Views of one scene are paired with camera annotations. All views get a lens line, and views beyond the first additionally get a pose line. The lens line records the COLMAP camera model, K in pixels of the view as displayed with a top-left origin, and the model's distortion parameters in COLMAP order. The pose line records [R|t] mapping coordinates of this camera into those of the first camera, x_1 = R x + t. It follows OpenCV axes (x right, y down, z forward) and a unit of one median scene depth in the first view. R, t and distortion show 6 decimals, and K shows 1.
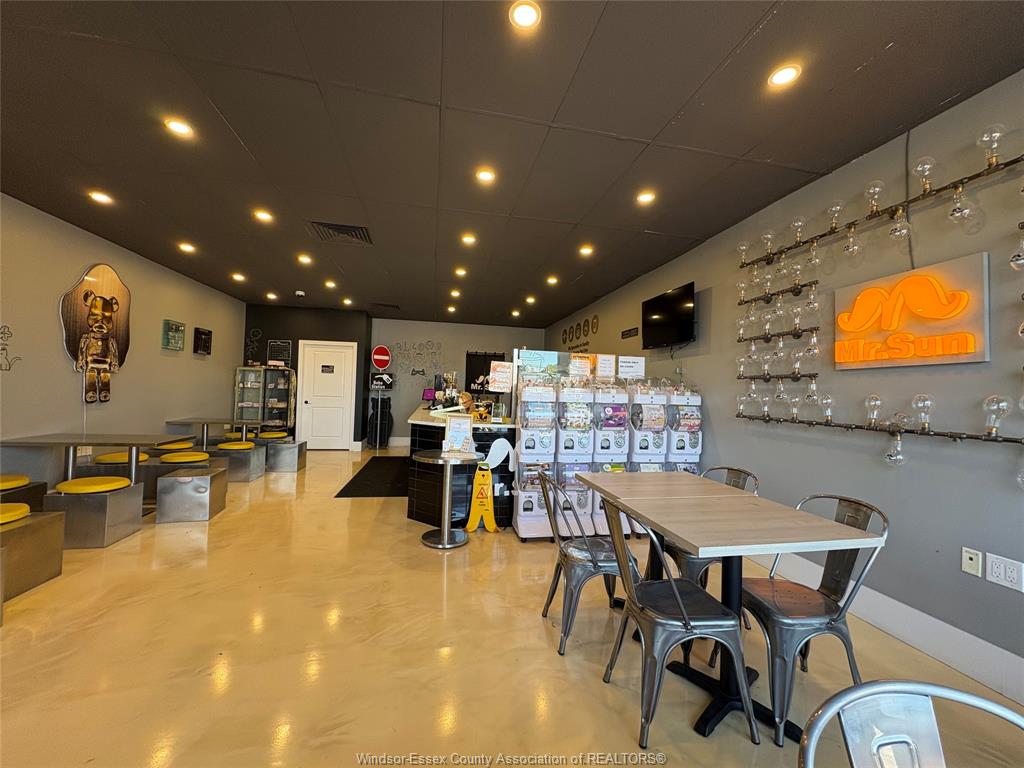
lens RADIAL K [[408.5, 0, 511.6], [0, 408.5, 382.7], [0, 0, 1]] dist [0.001276, -0.000187]
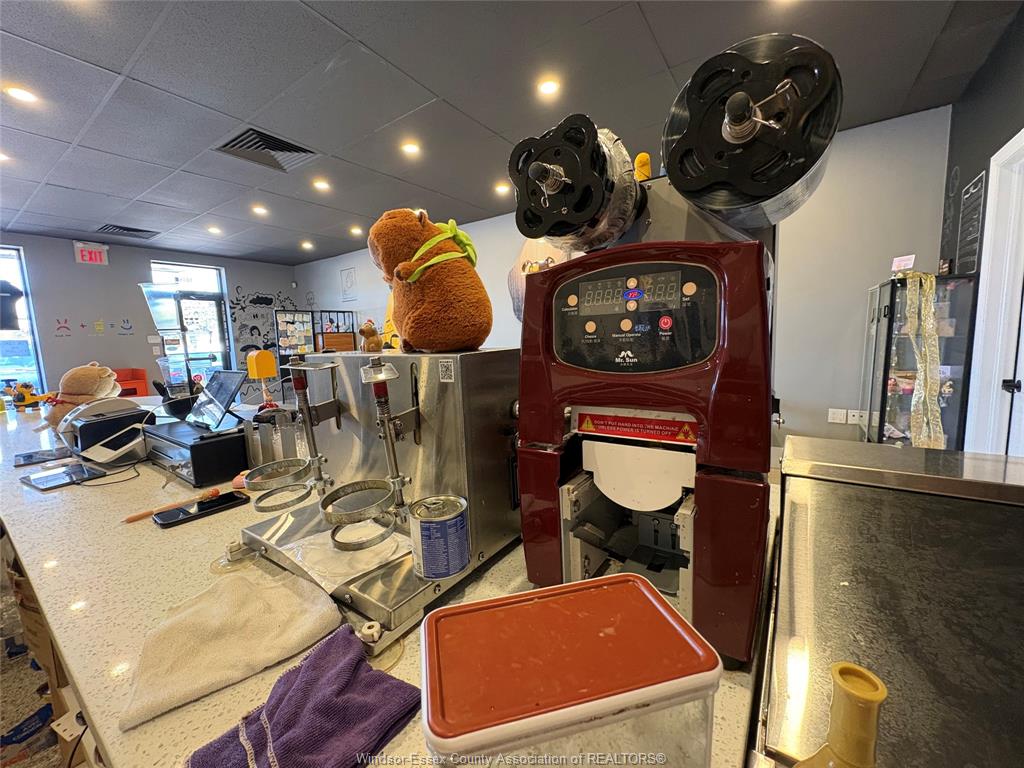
lens RADIAL K [[408.5, 0, 509.3], [0, 408.5, 386.0], [0, 0, 1]] dist [0.001276, -0.000187]
pose [[-0.716760, 0.079154, -0.692813, -0.155972], [0.027168, 0.995952, 0.085680, 0.029786], [0.696790, 0.042590, -0.716009, 1.800295]]
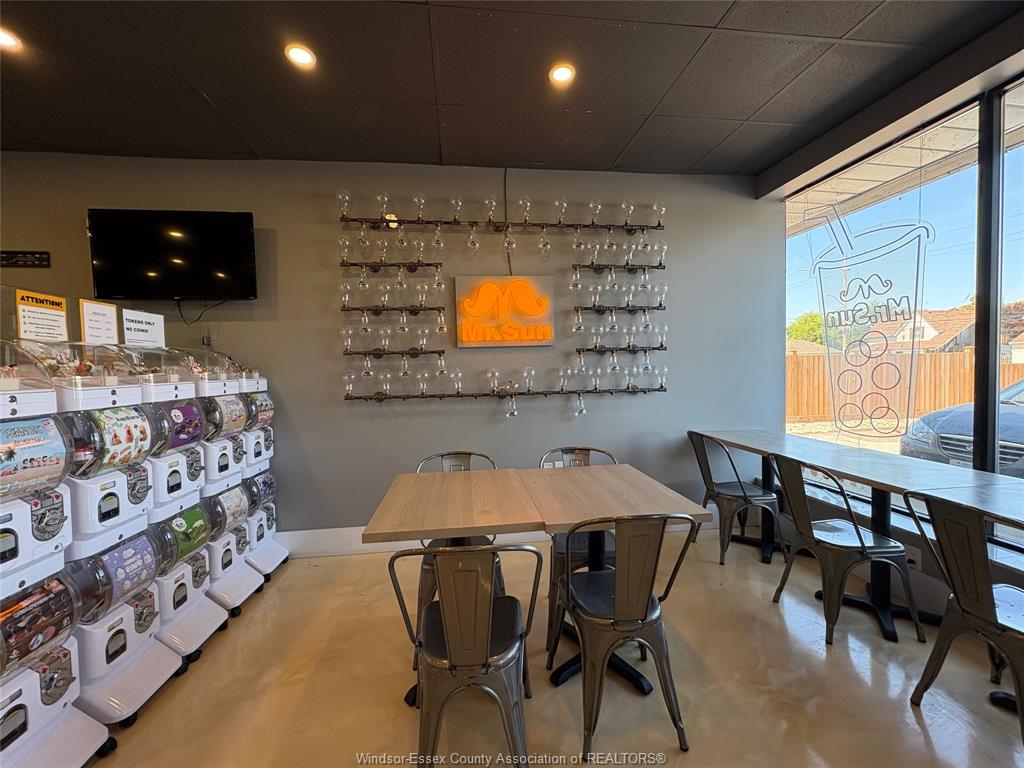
lens RADIAL K [[408.5, 0, 512.2], [0, 408.5, 381.2], [0, 0, 1]] dist [0.001276, -0.000187]
pose [[0.079919, -0.063974, 0.994746, -0.209570], [0.001938, 0.997946, 0.064024, -0.006349], [-0.996799, -0.003189, 0.079879, 0.471351]]
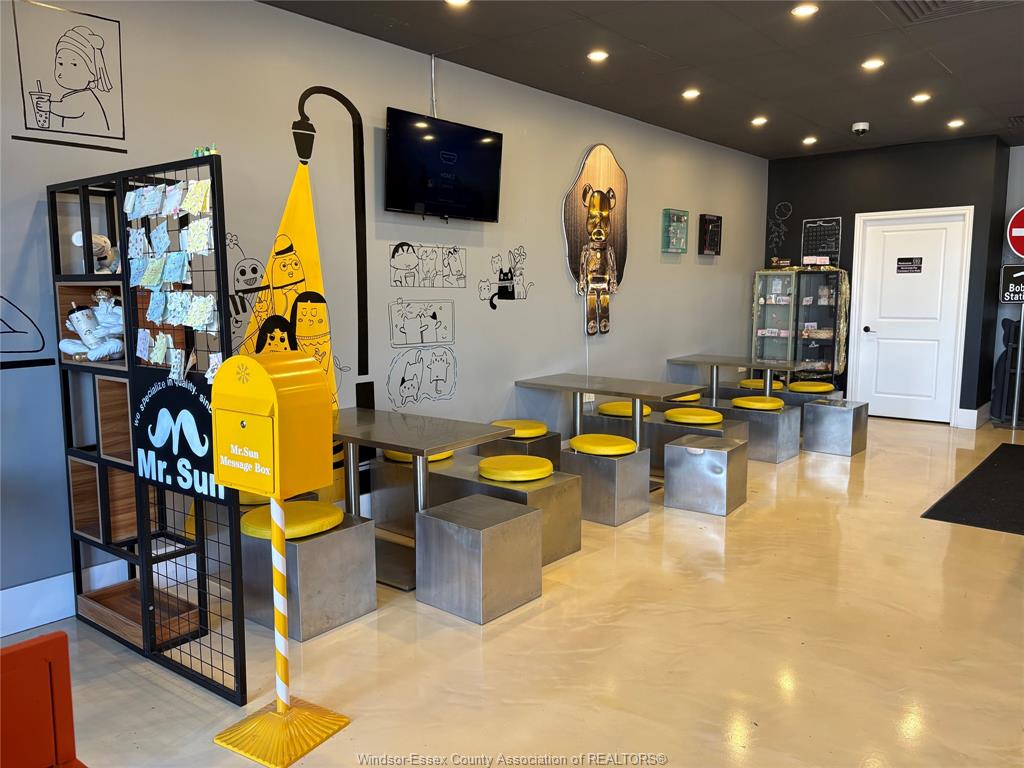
lens RADIAL K [[774.5, 0, 514.7], [0, 774.5, 386.2], [0, 0, 1]] dist [0.058277, -0.062833]
pose [[0.636474, 0.066756, -0.768404, 0.003251], [0.038284, 0.992285, 0.117917, -0.032592], [0.770347, -0.104469, 0.629008, -0.038138]]
